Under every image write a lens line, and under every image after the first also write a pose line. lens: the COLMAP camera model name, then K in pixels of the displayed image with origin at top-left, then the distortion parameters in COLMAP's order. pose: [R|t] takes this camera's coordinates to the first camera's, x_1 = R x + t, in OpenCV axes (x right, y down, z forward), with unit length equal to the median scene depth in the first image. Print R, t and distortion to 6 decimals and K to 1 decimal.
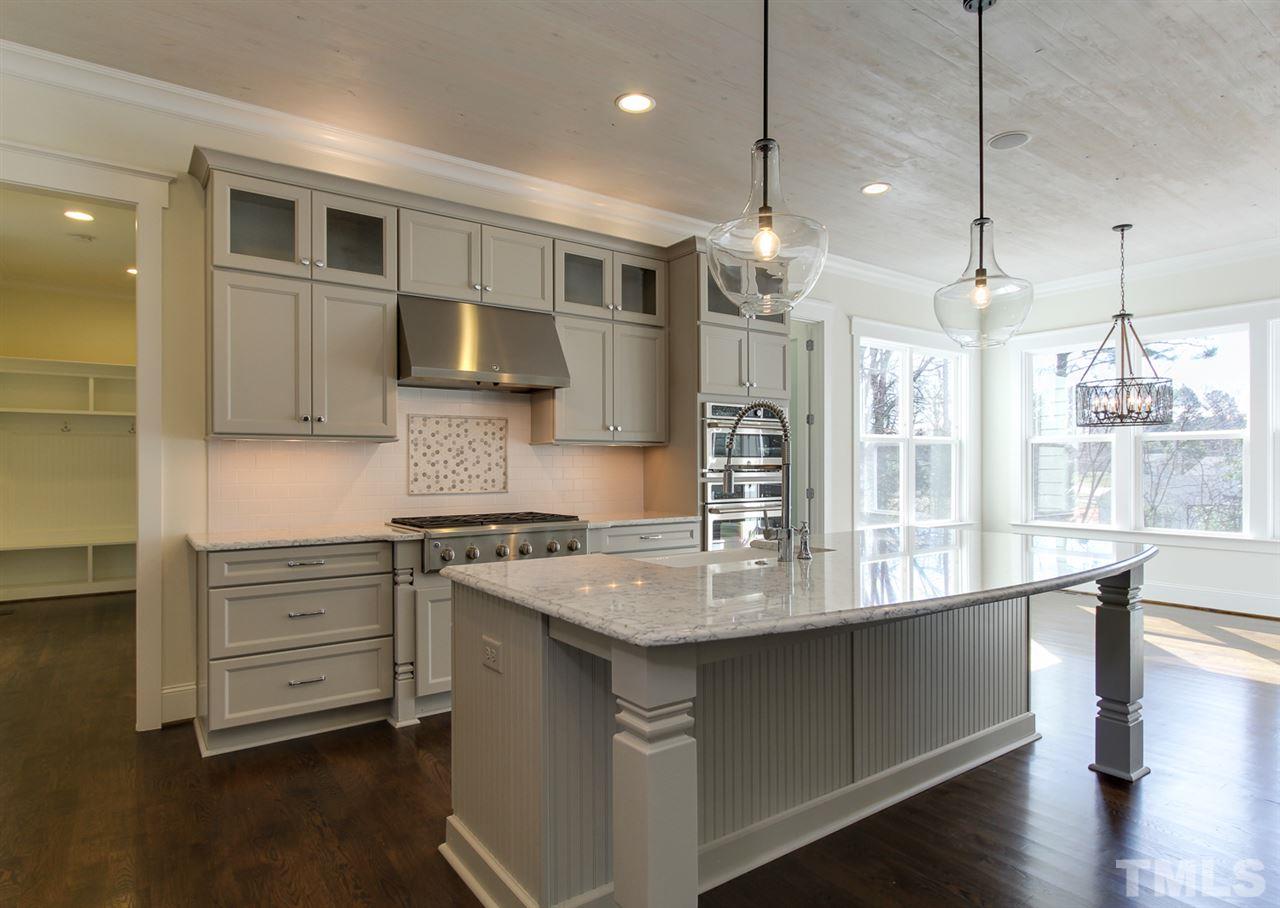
lens RADIAL K [[720.3, 0, 644.9], [0, 720.3, 467.0], [0, 0, 1]] dist [-0.010245, 0.004196]
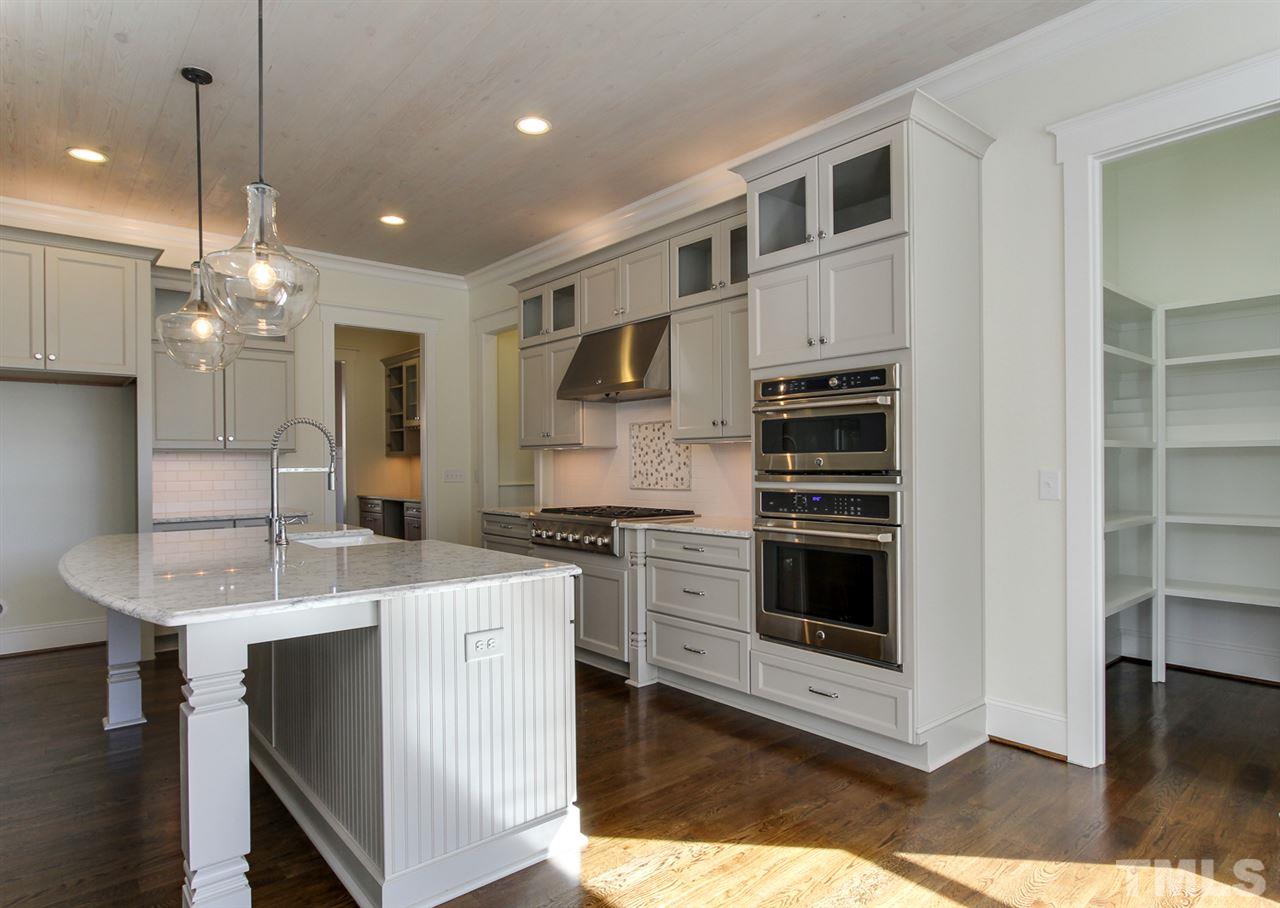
lens RADIAL K [[720.3, 0, 641.3], [0, 720.3, 460.0], [0, 0, 1]] dist [-0.010245, 0.004196]
pose [[0.090958, -0.002852, -0.995851, 0.881631], [0.005608, 0.999982, -0.002351, -0.007162], [0.995839, -0.005371, 0.090972, 0.880702]]
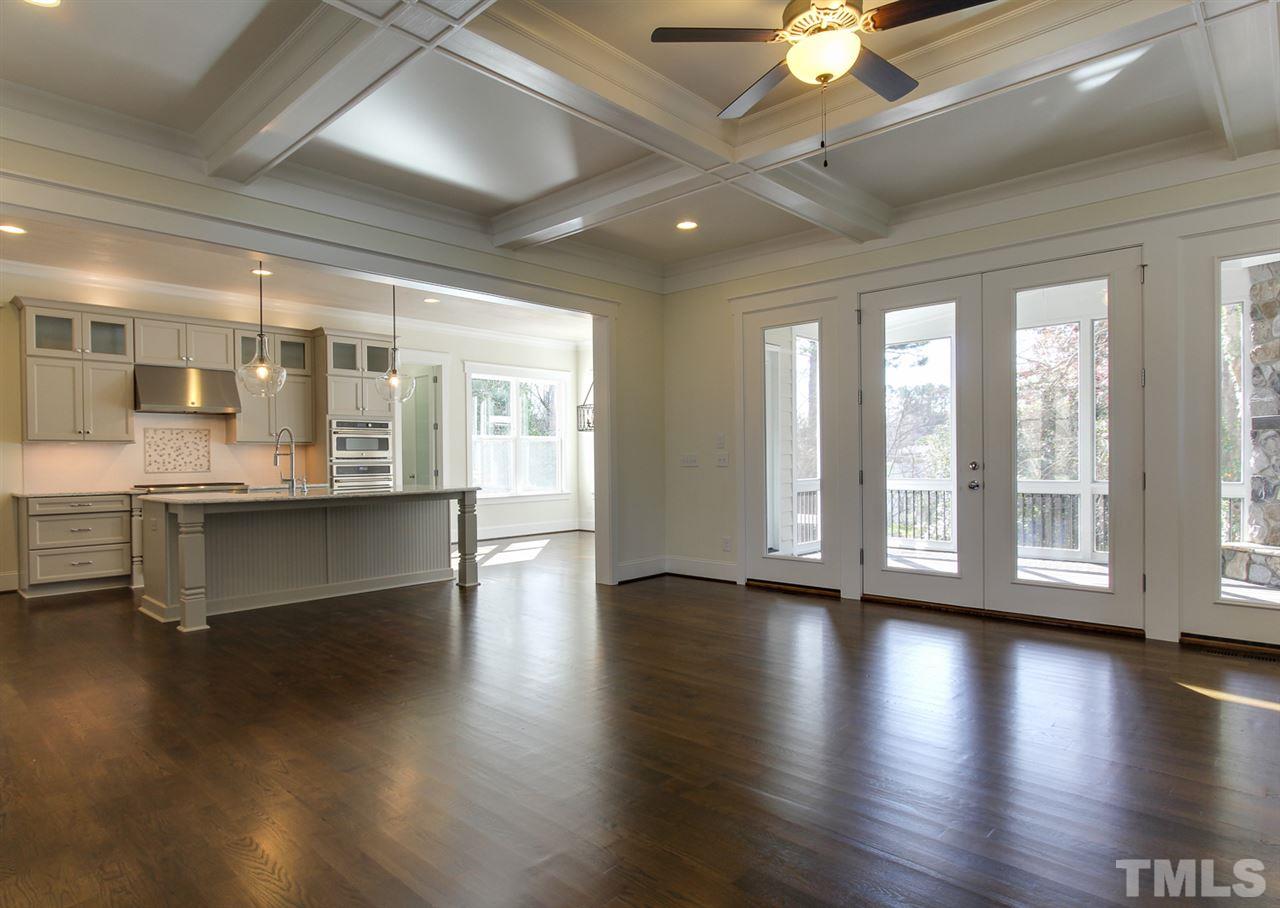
lens RADIAL K [[720.3, 0, 602.1], [0, 720.3, 465.8], [0, 0, 1]] dist [-0.010245, 0.004196]
pose [[0.985408, -0.010277, 0.169899, 0.475268], [0.009124, 0.999930, 0.007566, 0.017639], [-0.169964, -0.005905, 0.985432, -0.929308]]
